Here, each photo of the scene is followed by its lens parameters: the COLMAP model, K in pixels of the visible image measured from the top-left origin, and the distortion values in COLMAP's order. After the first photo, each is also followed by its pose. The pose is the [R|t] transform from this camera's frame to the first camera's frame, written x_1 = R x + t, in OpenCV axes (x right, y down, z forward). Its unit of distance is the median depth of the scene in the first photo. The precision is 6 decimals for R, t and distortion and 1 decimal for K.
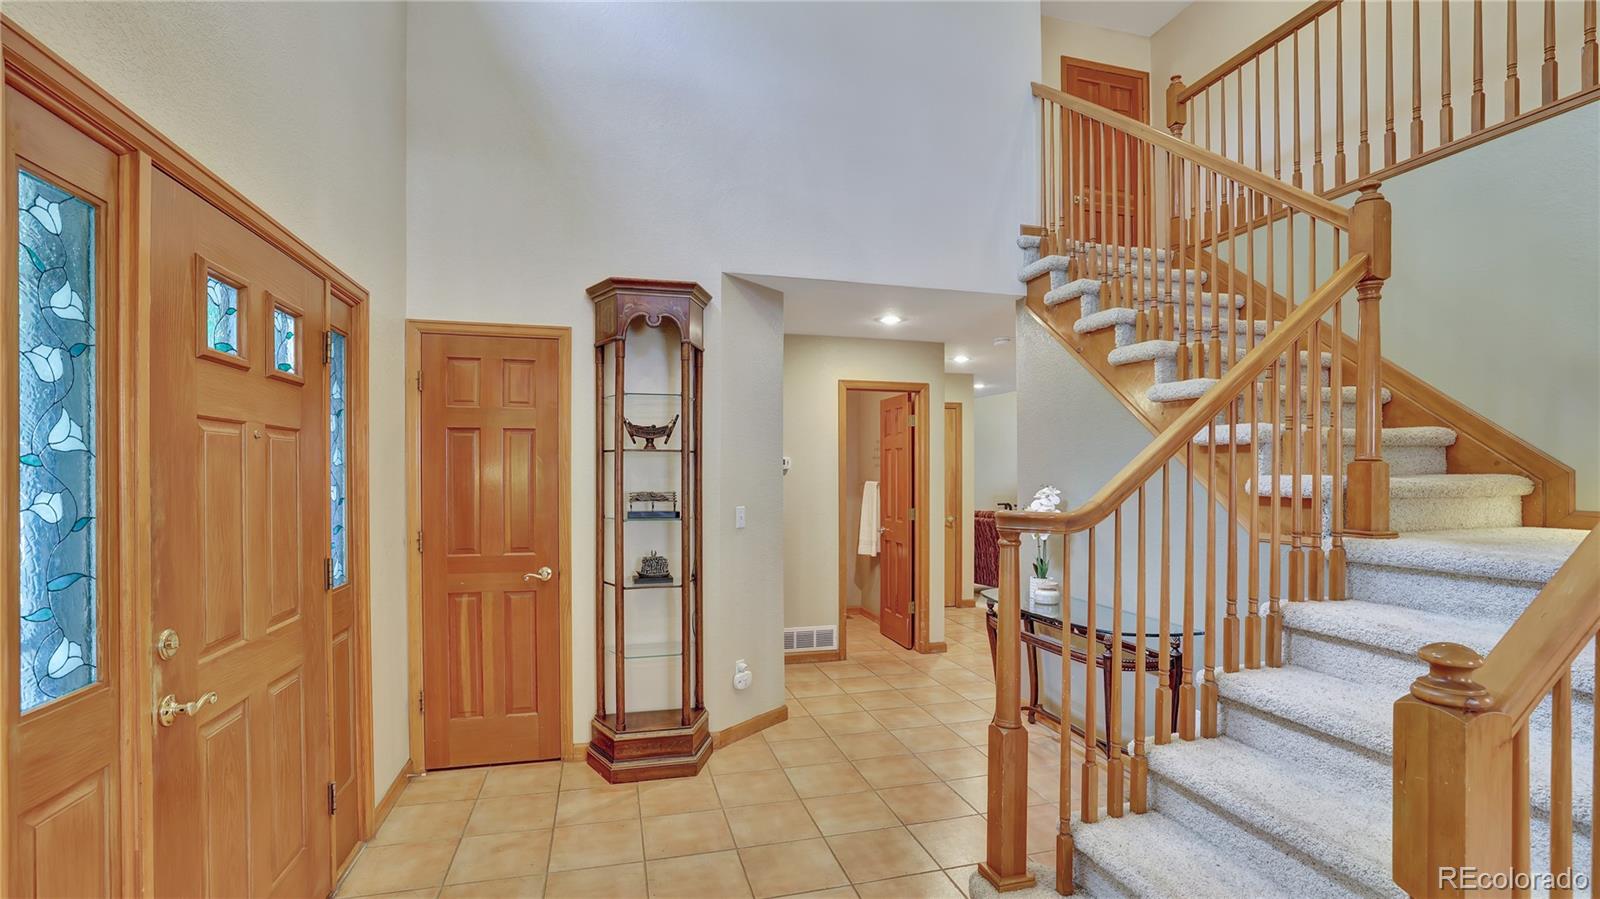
lens RADIAL K [[704.4, 0, 791.4], [0, 704.4, 476.4], [0, 0, 1]] dist [-0.032785, 0.005069]
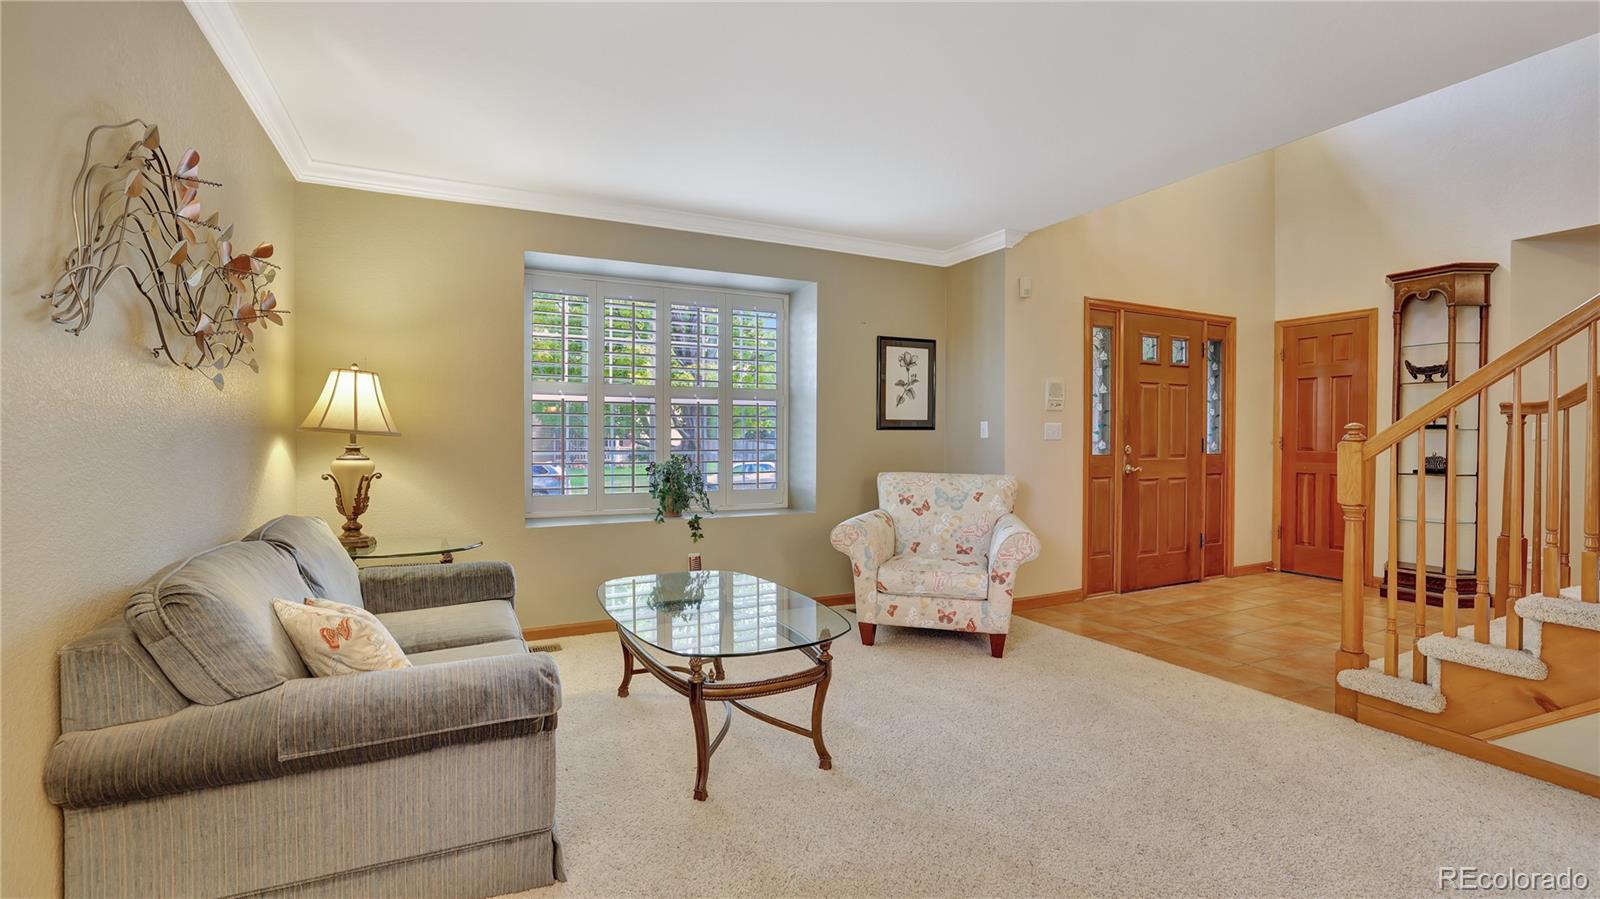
lens RADIAL K [[704.4, 0, 791.5], [0, 704.4, 447.3], [0, 0, 1]] dist [-0.032785, 0.005069]
pose [[0.202592, 0.009931, -0.979213, 0.917517], [-0.005410, 0.999945, 0.009022, 0.089595], [0.979248, 0.003469, 0.202635, -0.572364]]
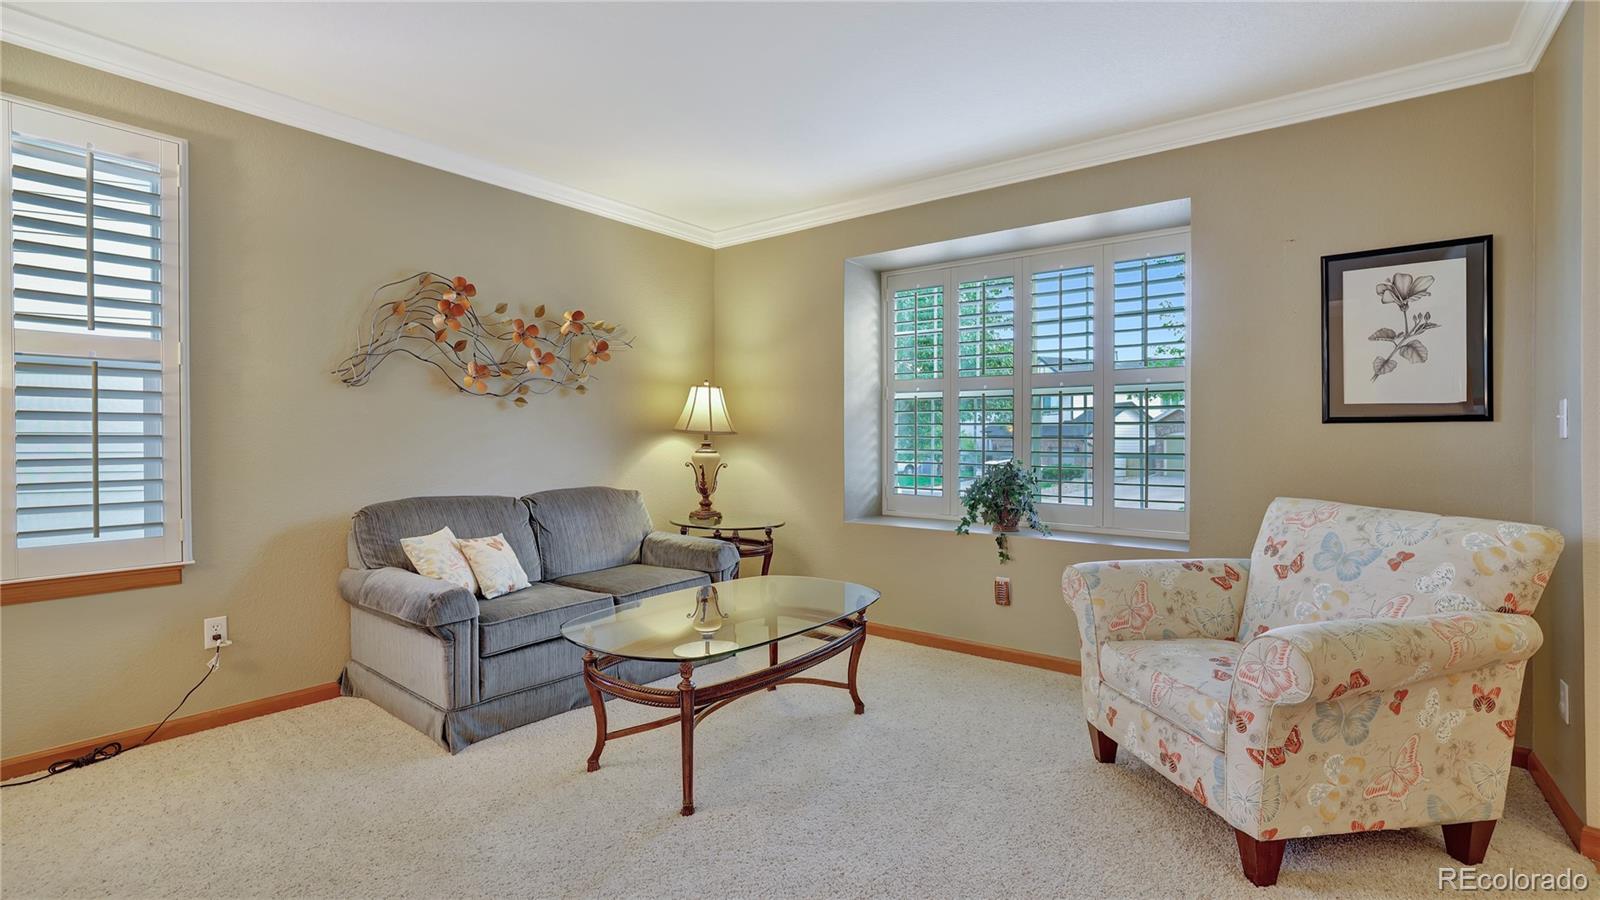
lens RADIAL K [[704.4, 0, 758.3], [0, 704.4, 447.9], [0, 0, 1]] dist [-0.032785, 0.005069]
pose [[-0.804453, 0.006355, -0.593982, 0.545763], [-0.006611, 0.999785, 0.019651, 0.083687], [0.593979, 0.019735, -0.804238, 0.142595]]
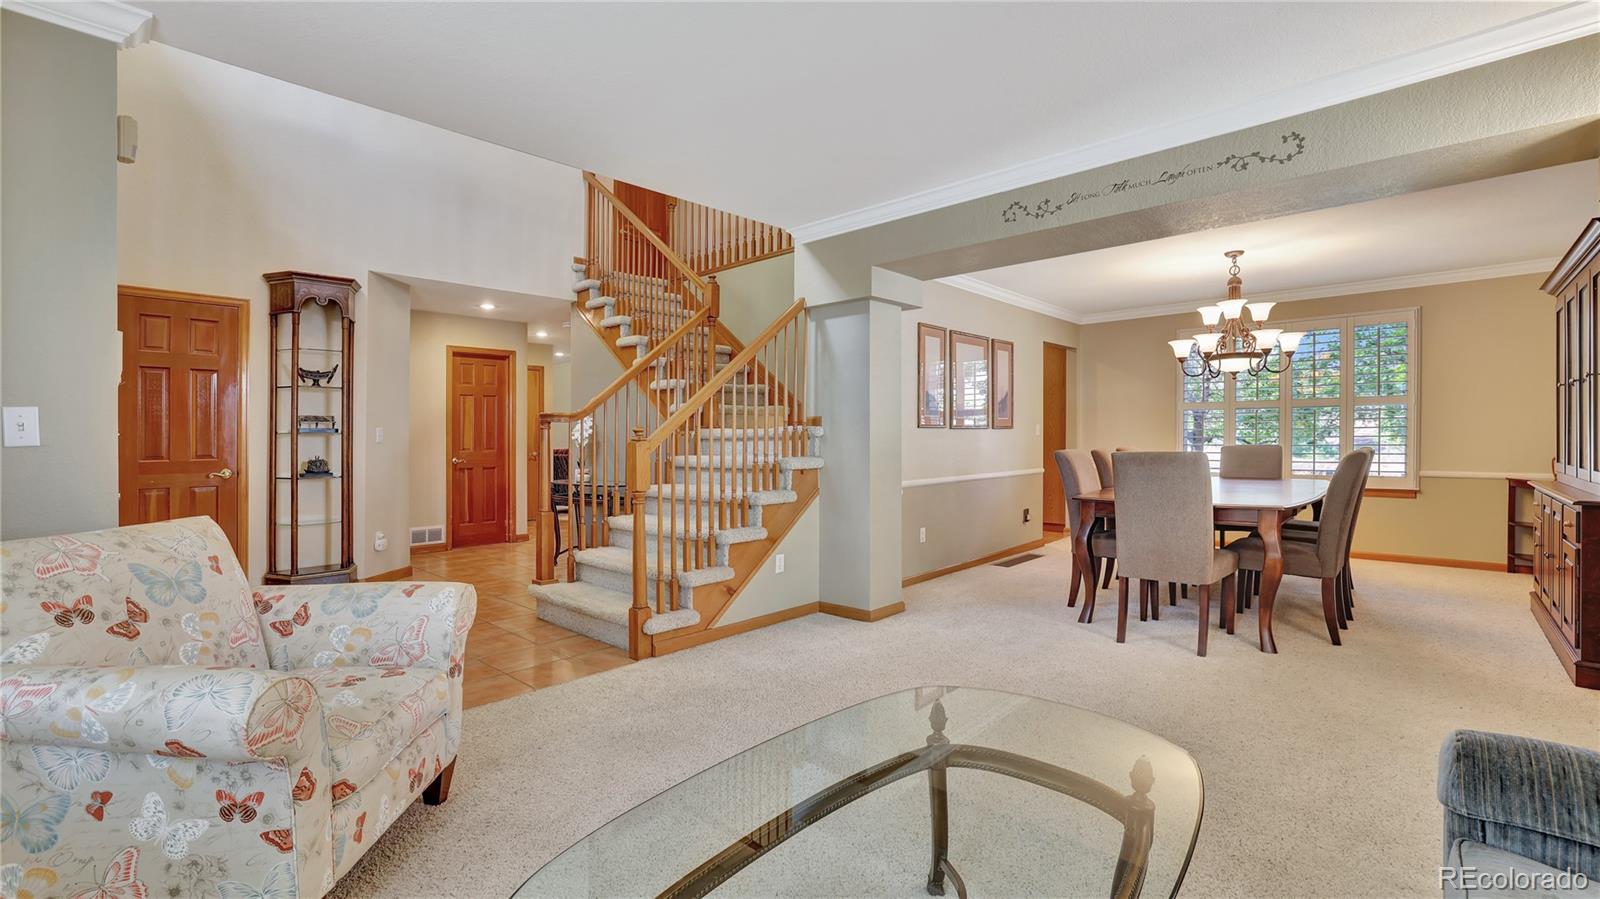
lens RADIAL K [[704.4, 0, 797.1], [0, 704.4, 415.4], [0, 0, 1]] dist [-0.032785, 0.005069]
pose [[0.844718, 0.005423, 0.535184, -0.125997], [0.016987, 0.999173, -0.036936, 0.093591], [-0.534942, 0.040292, 0.843928, -0.776784]]
